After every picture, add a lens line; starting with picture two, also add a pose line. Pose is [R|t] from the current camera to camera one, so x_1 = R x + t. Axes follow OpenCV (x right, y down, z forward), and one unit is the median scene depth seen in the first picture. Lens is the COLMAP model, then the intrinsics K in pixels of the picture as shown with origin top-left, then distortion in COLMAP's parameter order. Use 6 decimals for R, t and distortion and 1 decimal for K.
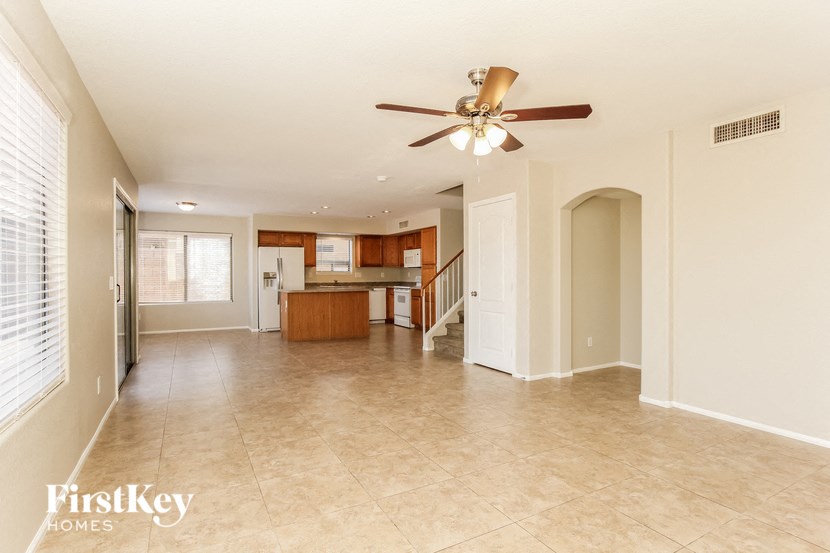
lens RADIAL K [[419.9, 0, 416.1], [0, 419.9, 274.2], [0, 0, 1]] dist [0.000568, -0.000341]
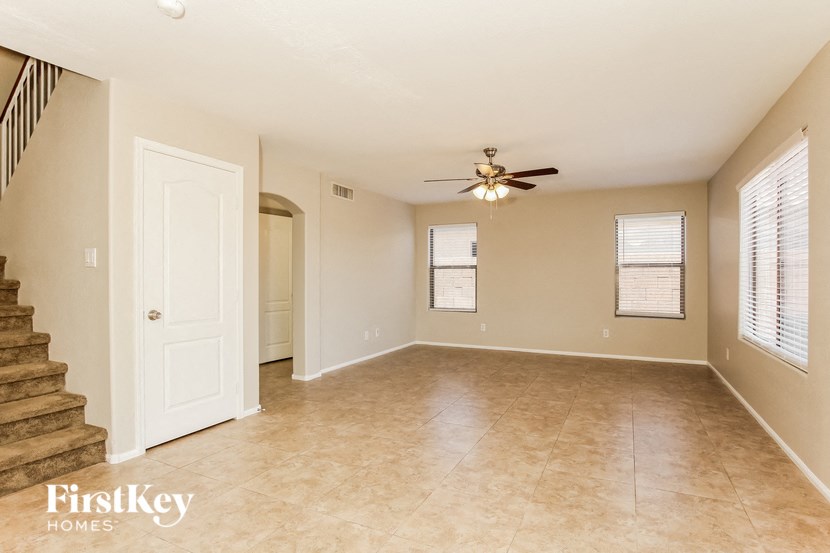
lens RADIAL K [[419.9, 0, 413.3], [0, 419.9, 278.0], [0, 0, 1]] dist [0.000568, -0.000341]
pose [[-0.560958, 0.003385, 0.827837, -0.771246], [-0.001631, 0.999985, -0.005194, 0.001766], [-0.827842, -0.004264, -0.560944, 1.638665]]
